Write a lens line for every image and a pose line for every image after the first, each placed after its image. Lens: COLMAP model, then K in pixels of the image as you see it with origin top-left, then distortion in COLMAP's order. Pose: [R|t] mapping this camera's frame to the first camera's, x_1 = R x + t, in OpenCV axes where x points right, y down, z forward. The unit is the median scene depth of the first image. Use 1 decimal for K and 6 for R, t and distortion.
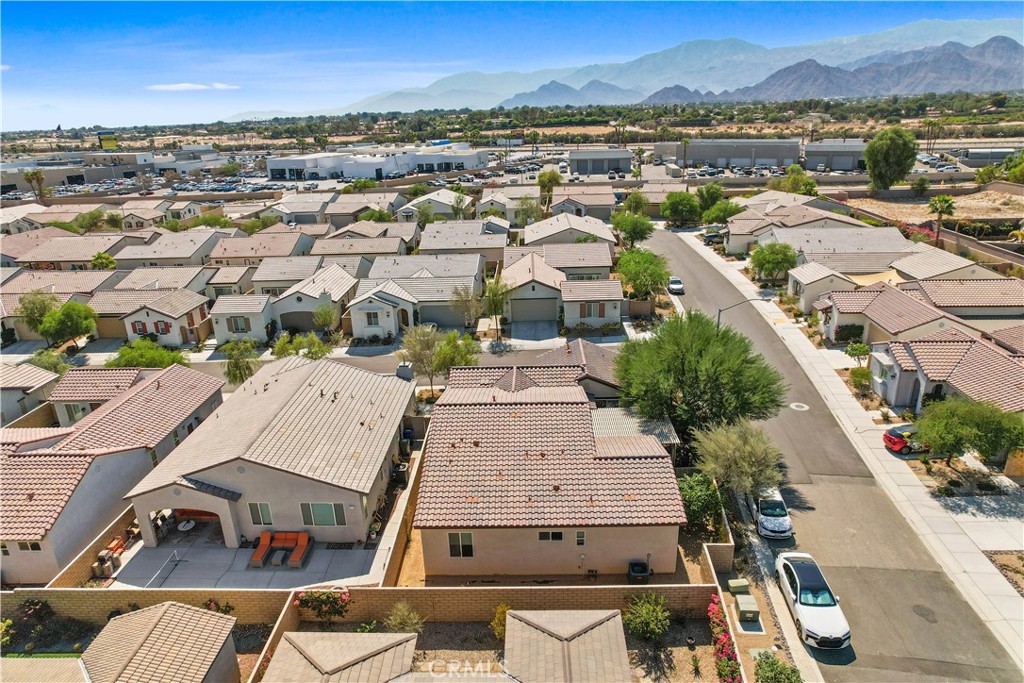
lens RADIAL K [[654.3, 0, 507.4], [0, 654.3, 345.9], [0, 0, 1]] dist [-0.076028, 0.066504]
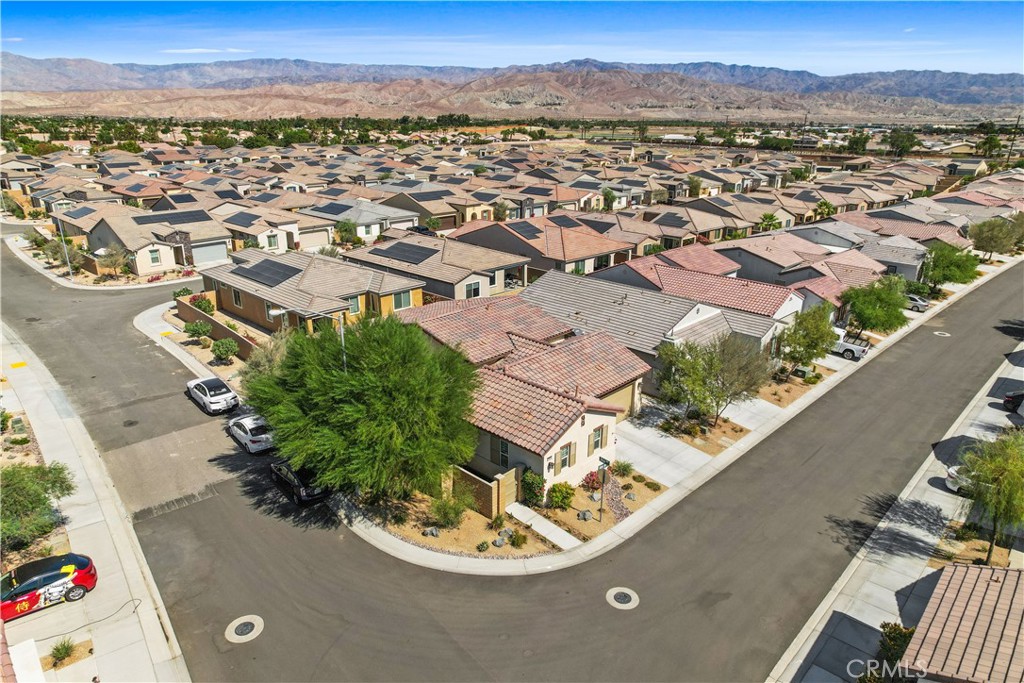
lens RADIAL K [[654.3, 0, 513.2], [0, 654.3, 341.3], [0, 0, 1]] dist [-0.076028, 0.066504]
pose [[-0.661894, 0.254316, -0.705139, 0.417857], [-0.245311, 0.815402, 0.524349, -0.264709], [0.708322, 0.520042, -0.477323, 0.870436]]
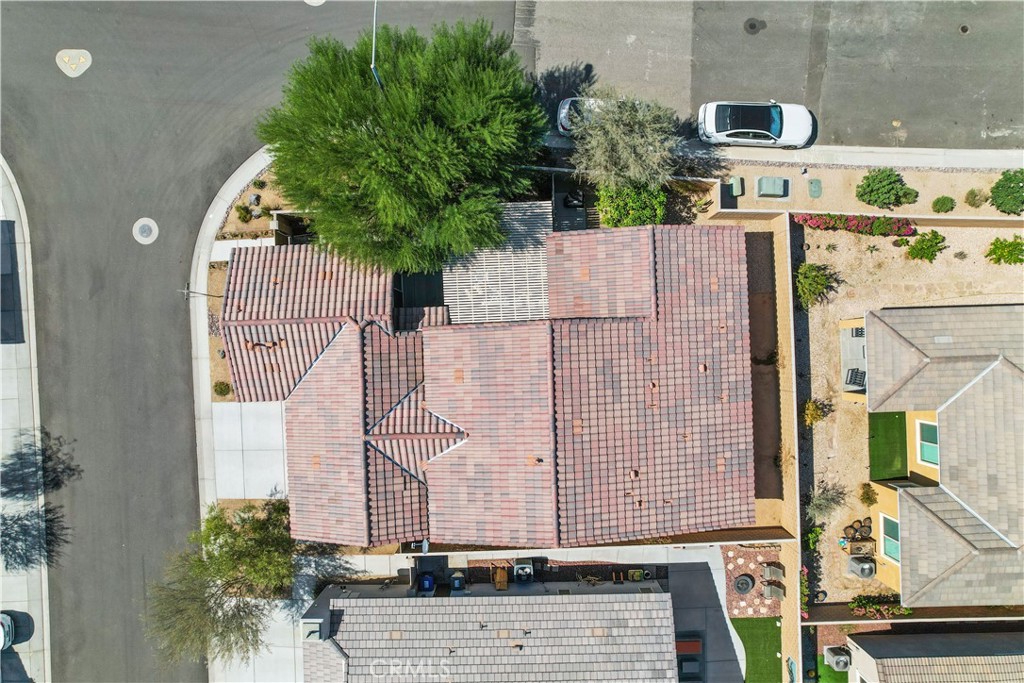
lens RADIAL K [[654.3, 0, 514.4], [0, 654.3, 345.4], [0, 0, 1]] dist [-0.076028, 0.066504]
pose [[-0.073043, -0.997274, 0.010420, 0.057219], [0.345330, -0.015489, 0.938353, -0.303580], [-0.935634, 0.072139, 0.345520, 0.428772]]
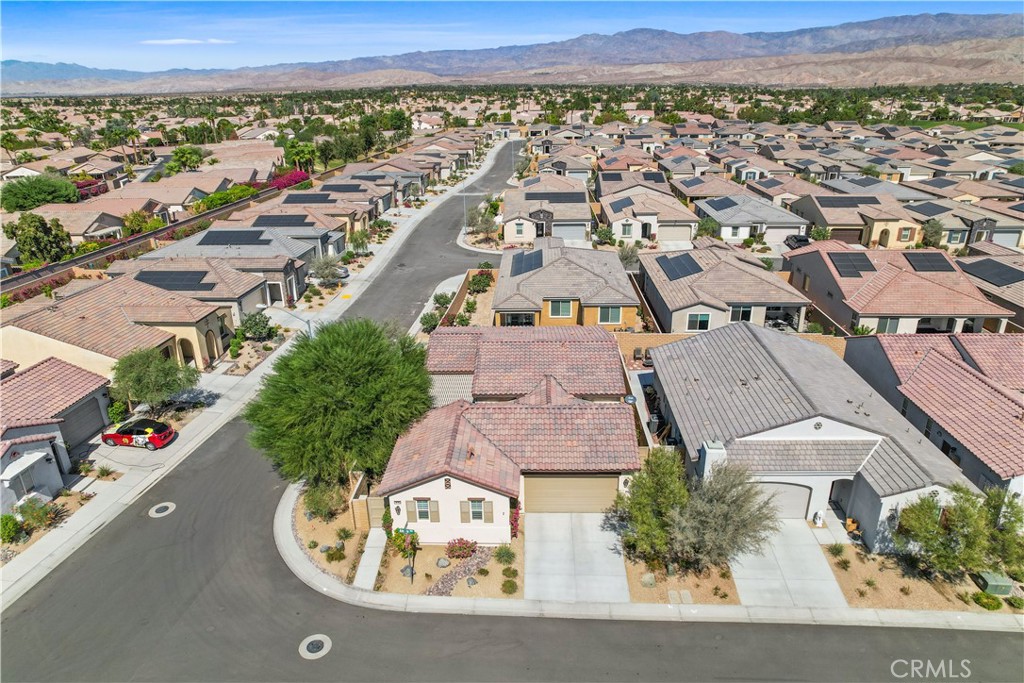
lens RADIAL K [[654.3, 0, 508.6], [0, 654.3, 344.4], [0, 0, 1]] dist [-0.076028, 0.066504]
pose [[-0.999564, 0.029138, 0.004815, 0.040577], [0.025118, 0.753026, 0.657512, -0.348974], [0.015532, 0.657346, -0.753429, 0.983656]]
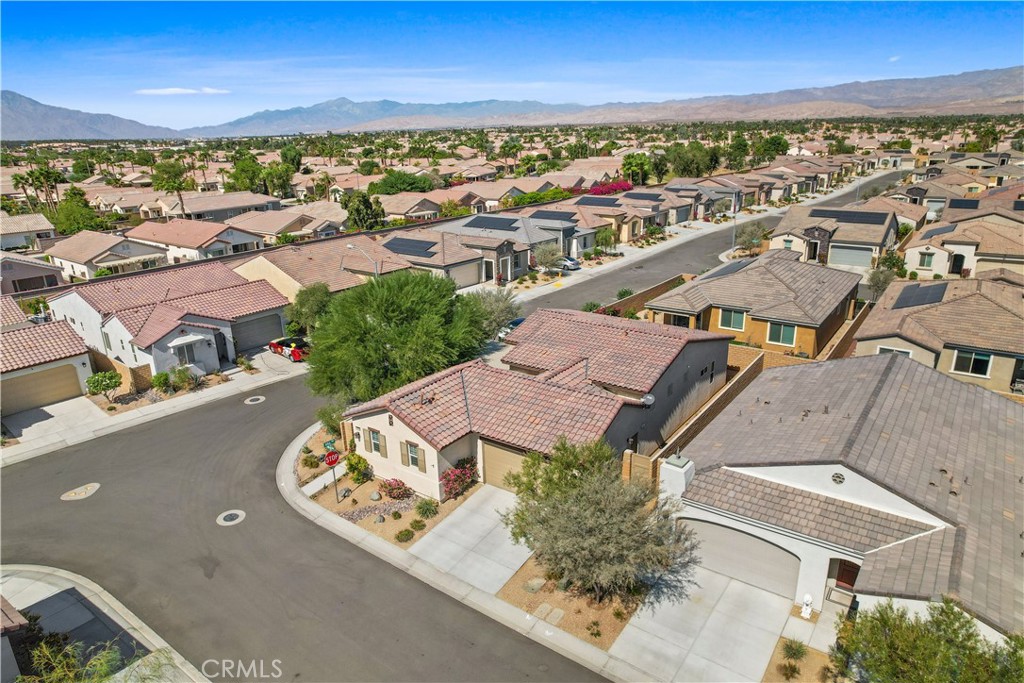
lens RADIAL K [[654.3, 0, 509.6], [0, 654.3, 342.6], [0, 0, 1]] dist [-0.076028, 0.066504]
pose [[-0.832498, -0.142026, 0.535514, -0.207560], [0.216950, 0.805824, 0.550982, -0.263666], [-0.509784, 0.574871, -0.640034, 0.928624]]
